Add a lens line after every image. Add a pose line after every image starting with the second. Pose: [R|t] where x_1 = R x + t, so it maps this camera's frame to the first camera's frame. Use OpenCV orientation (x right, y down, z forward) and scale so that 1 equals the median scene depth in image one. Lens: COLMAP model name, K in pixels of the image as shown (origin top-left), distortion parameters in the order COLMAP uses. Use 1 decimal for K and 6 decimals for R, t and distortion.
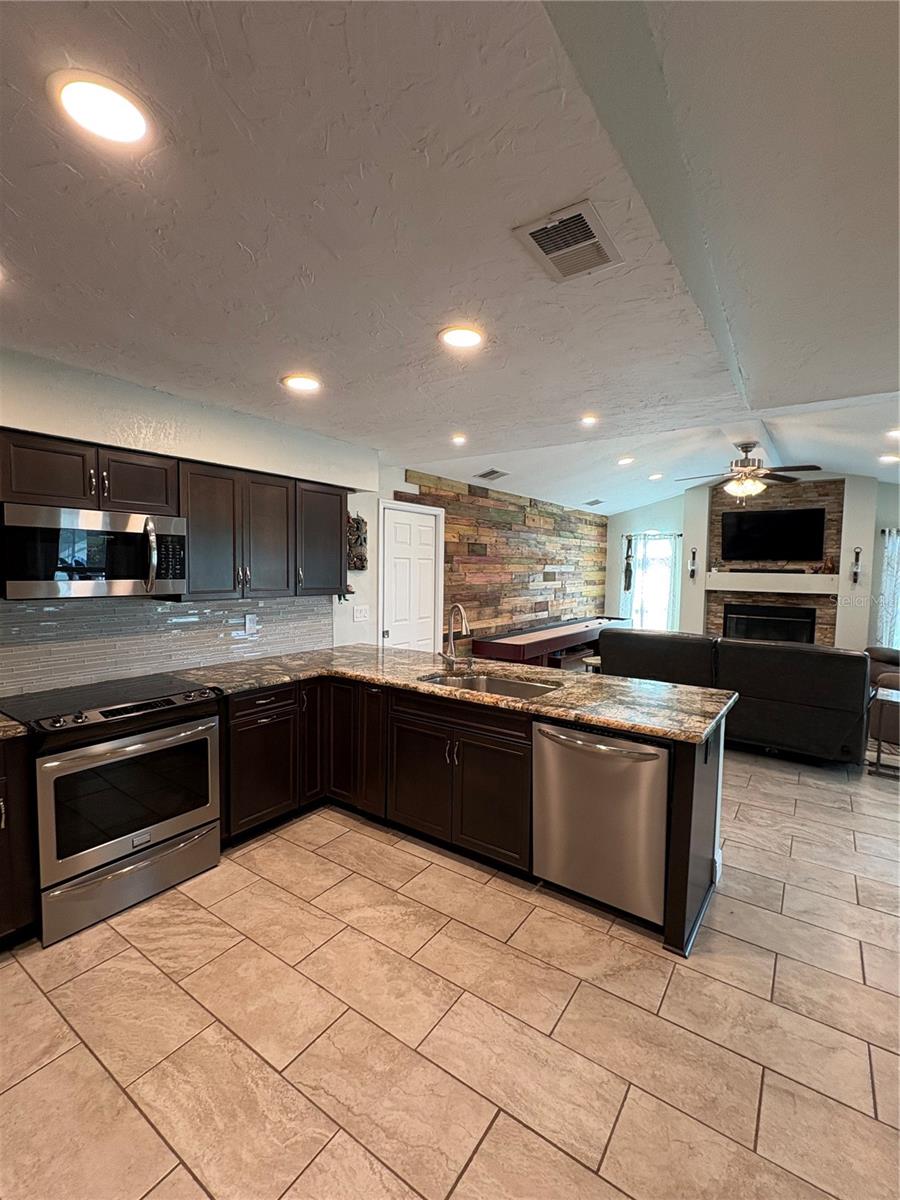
lens RADIAL K [[534.3, 0, 447.9], [0, 534.3, 599.7], [0, 0, 1]] dist [0.000171, -0.000052]
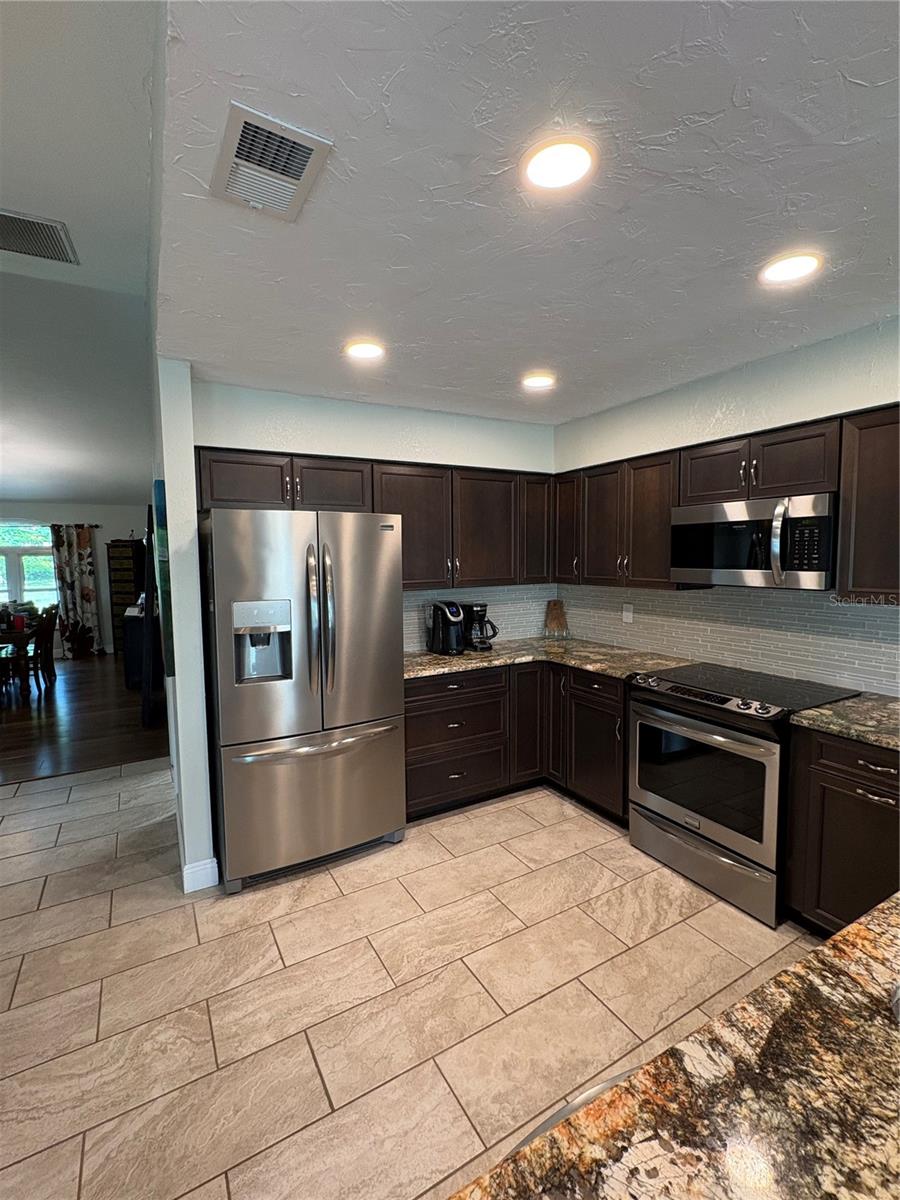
lens RADIAL K [[534.3, 0, 448.9], [0, 534.3, 599.9], [0, 0, 1]] dist [0.000171, -0.000052]
pose [[-0.422920, 0.067244, -0.903668, 0.539612], [-0.051883, 0.993810, 0.098233, -0.053765], [0.904680, 0.088430, -0.416814, 0.987293]]
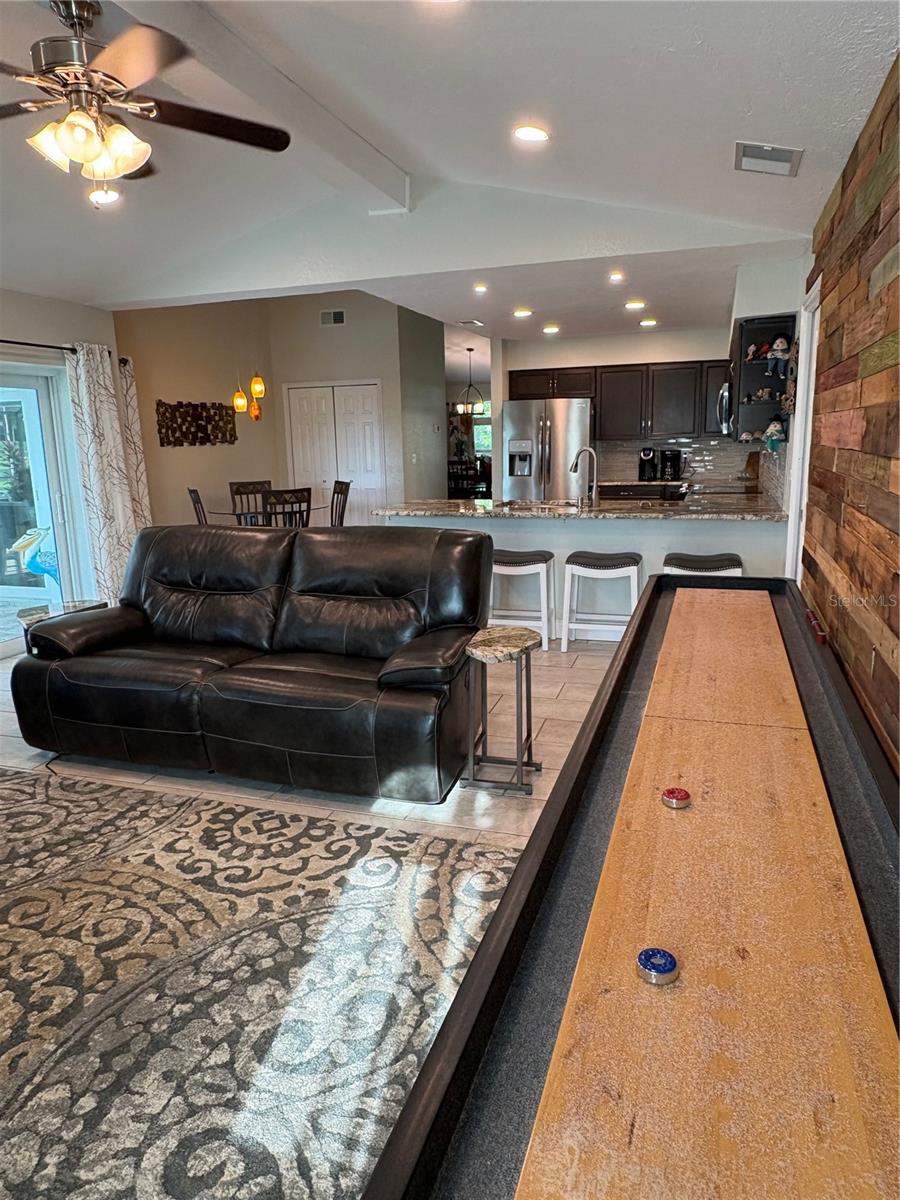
lens RADIAL K [[793.4, 0, 443.2], [0, 793.4, 599.3], [0, 0, 1]] dist [-0.005178, 0.005327]
pose [[-0.955044, 0.066764, -0.288849, 1.153521], [-0.010624, 0.965979, 0.258401, -0.158356], [0.296274, 0.249853, -0.921843, 3.561125]]
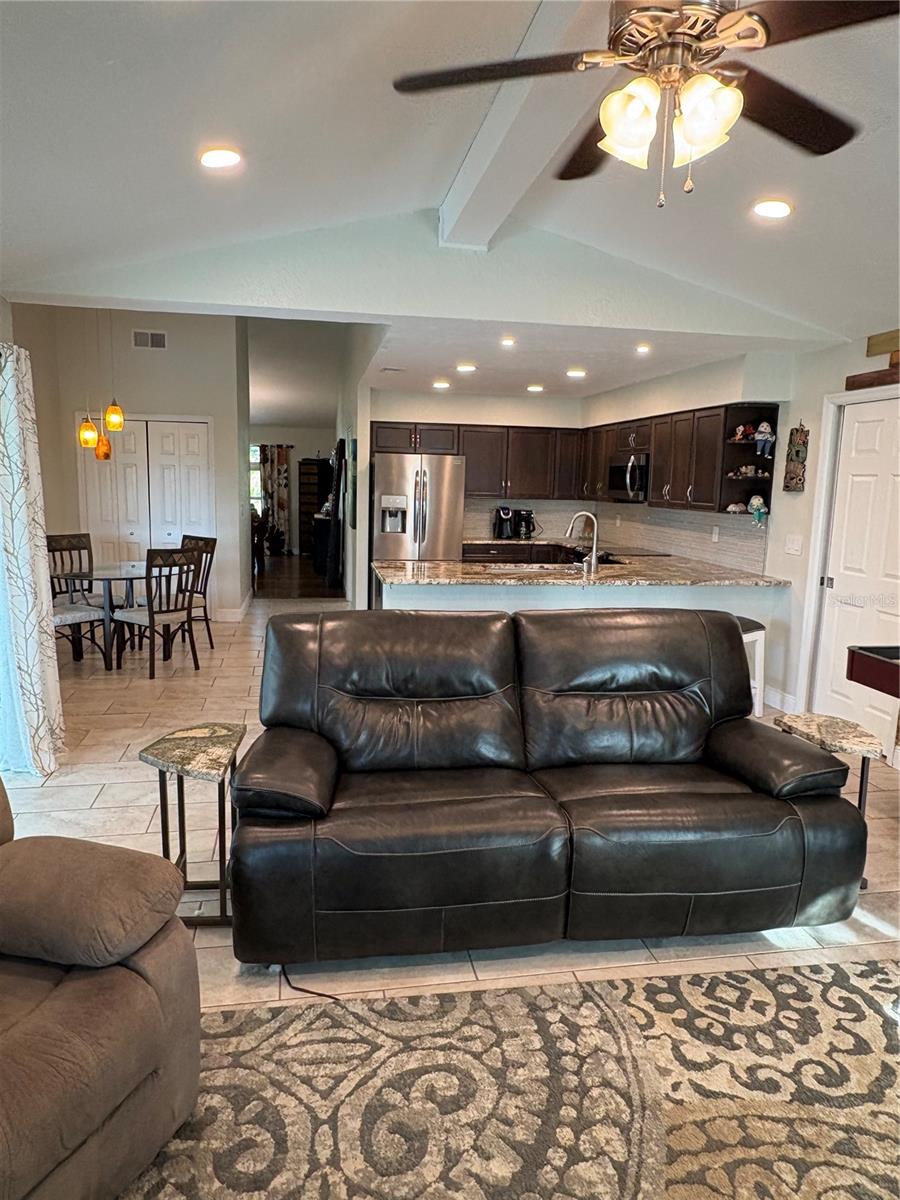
lens RADIAL K [[793.4, 0, 449.3], [0, 793.4, 603.7], [0, 0, 1]] dist [-0.005178, 0.005327]
pose [[-0.696731, 0.078608, -0.713013, 2.014106], [-0.081555, 0.978852, 0.187608, -0.132024], [0.712682, 0.188862, -0.675586, 2.734942]]
